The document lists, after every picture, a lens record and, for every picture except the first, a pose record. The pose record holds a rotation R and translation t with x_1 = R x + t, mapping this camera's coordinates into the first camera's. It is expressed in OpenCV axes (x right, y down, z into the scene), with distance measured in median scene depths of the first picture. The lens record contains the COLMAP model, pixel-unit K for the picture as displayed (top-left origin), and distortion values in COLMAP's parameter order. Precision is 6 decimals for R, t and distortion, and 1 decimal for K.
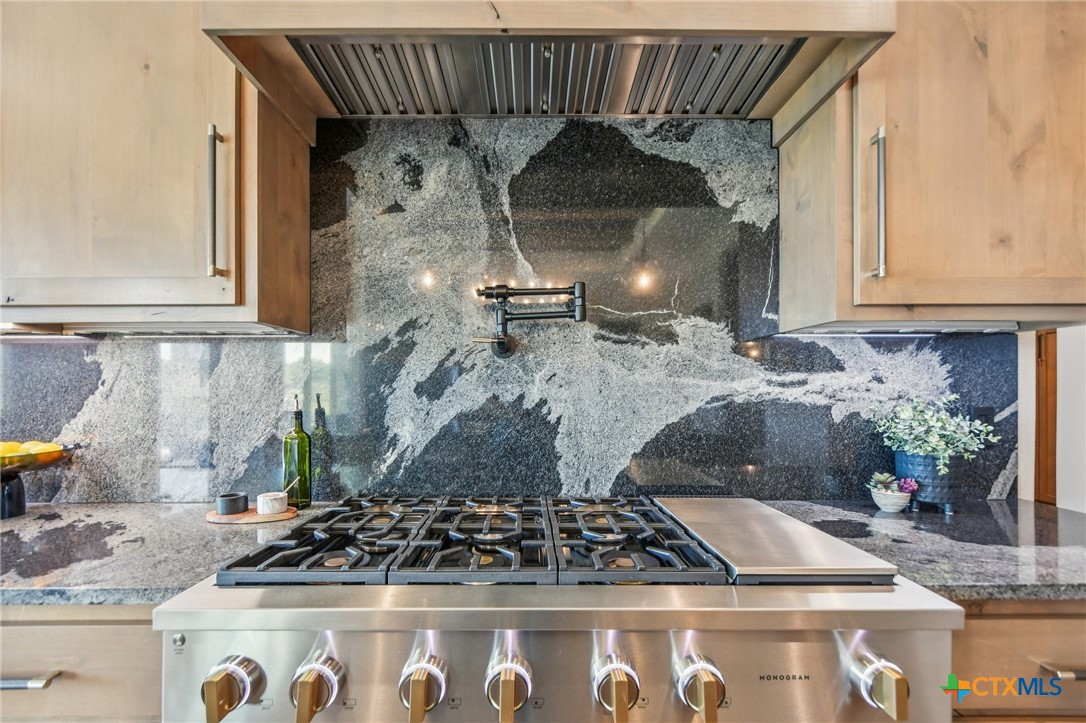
lens RADIAL K [[479.0, 0, 540.5], [0, 479.0, 390.5], [0, 0, 1]] dist [-0.002582, -0.001112]
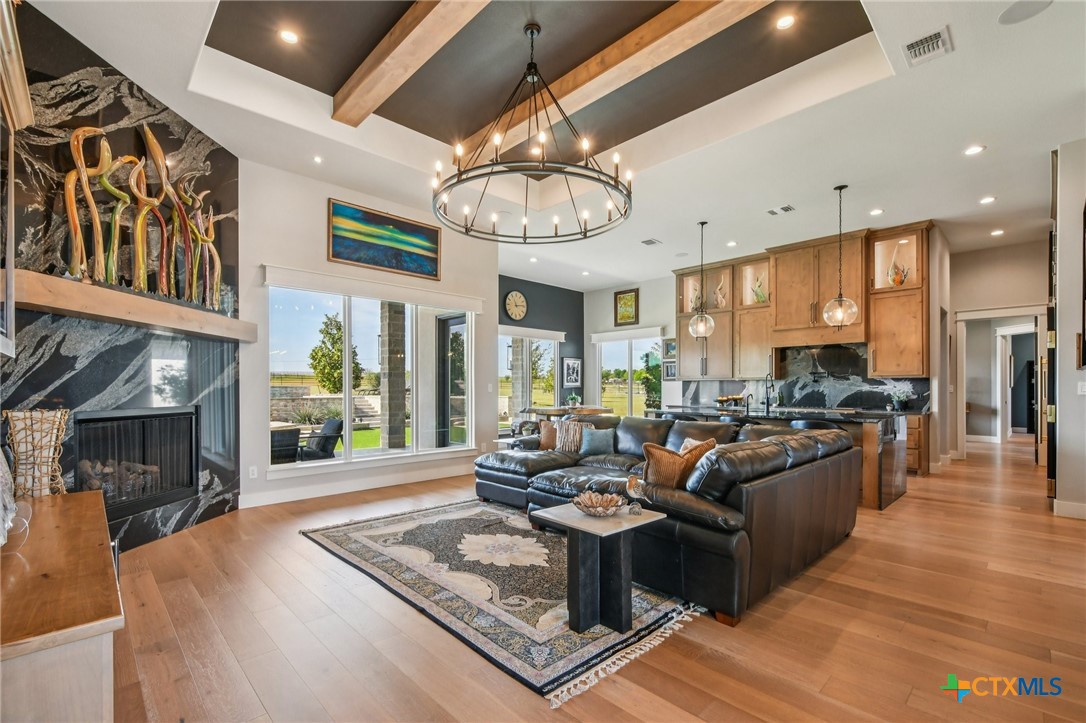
lens RADIAL K [[479.0, 0, 540.5], [0, 479.0, 390.5], [0, 0, 1]] dist [-0.002582, -0.001112]
pose [[0.686204, 0.004039, -0.727398, 1.862384], [-0.006874, 0.999976, -0.000931, 0.046693], [0.727376, 0.005639, 0.686216, -5.422721]]
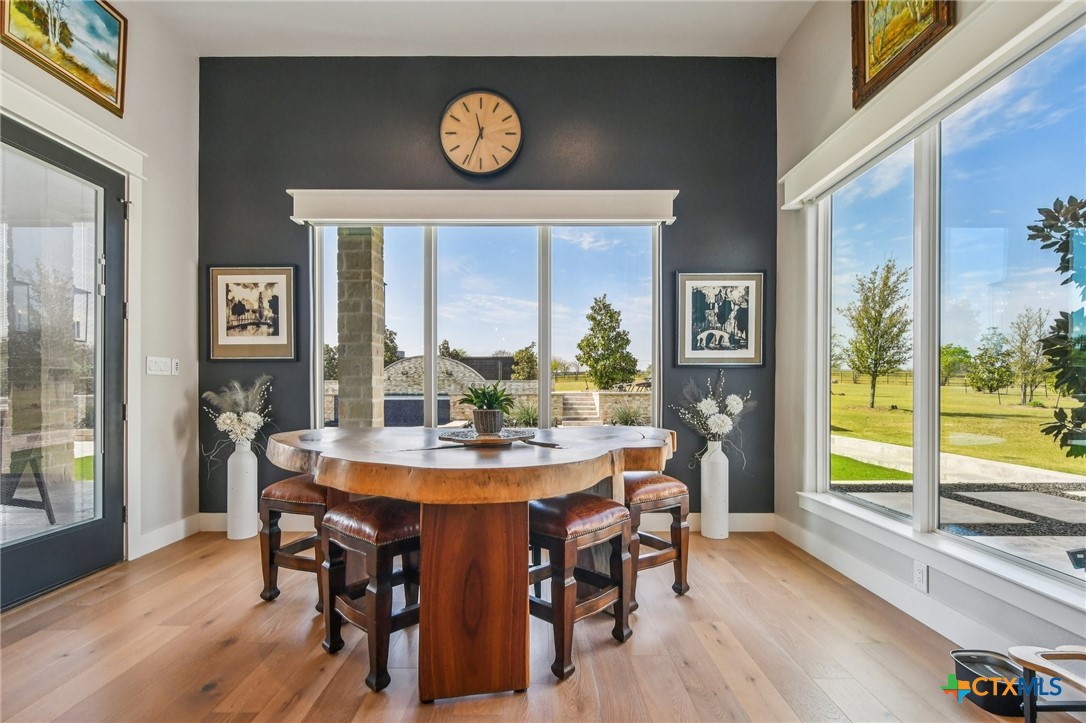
lens RADIAL K [[479.0, 0, 540.5], [0, 479.0, 390.5], [0, 0, 1]] dist [-0.002582, -0.001112]
pose [[-0.015587, 0.009481, -0.999834, -1.162424], [-0.007997, 0.999922, 0.009607, 0.104003], [0.999847, 0.008146, -0.015510, -0.258399]]
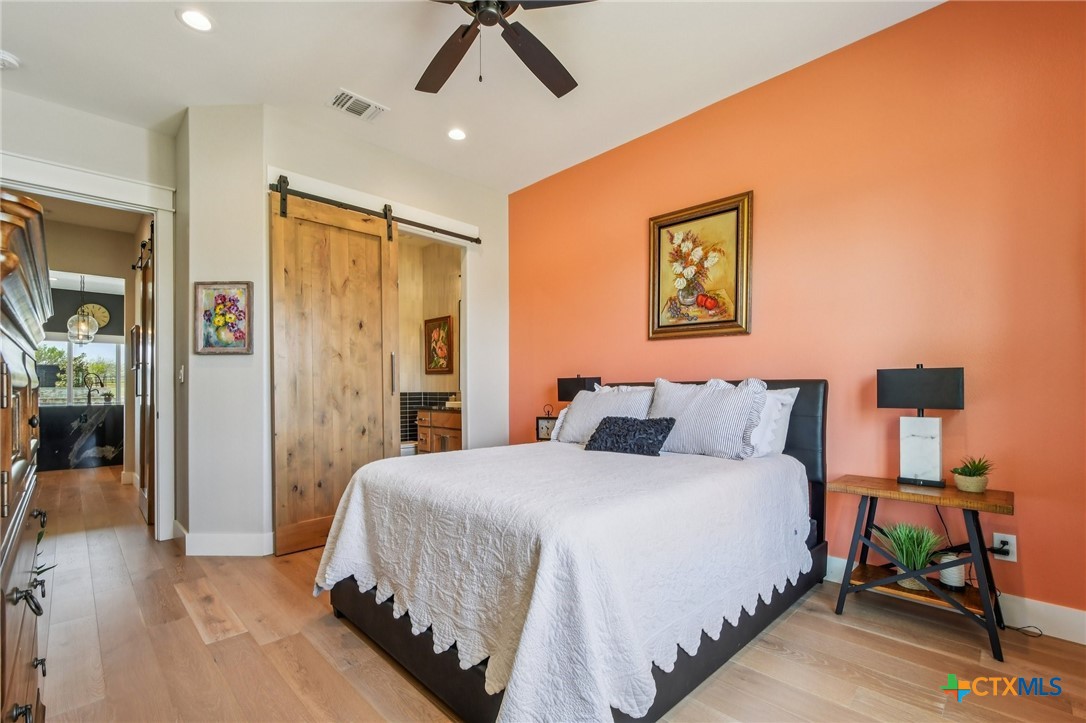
lens RADIAL K [[479.0, 0, 540.5], [0, 479.0, 390.5], [0, 0, 1]] dist [-0.002582, -0.001112]
pose [[0.692078, -0.001248, -0.721822, 7.993917], [-0.001851, 0.999992, -0.003504, 0.091181], [0.721820, 0.003761, 0.692070, -0.766457]]
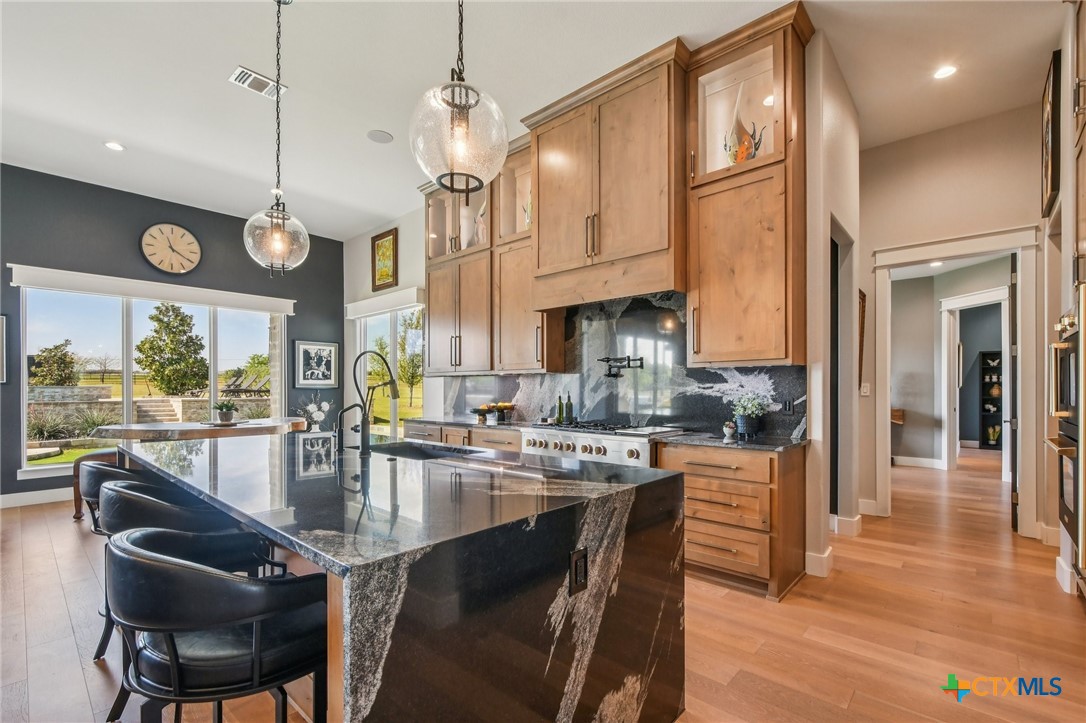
lens RADIAL K [[479.0, 0, 540.5], [0, 479.0, 390.5], [0, 0, 1]] dist [-0.002582, -0.001112]
pose [[0.733510, 0.003401, -0.679670, 1.641985], [-0.006110, 0.999980, -0.001591, 0.009586], [0.679651, 0.005319, 0.733517, -1.537679]]
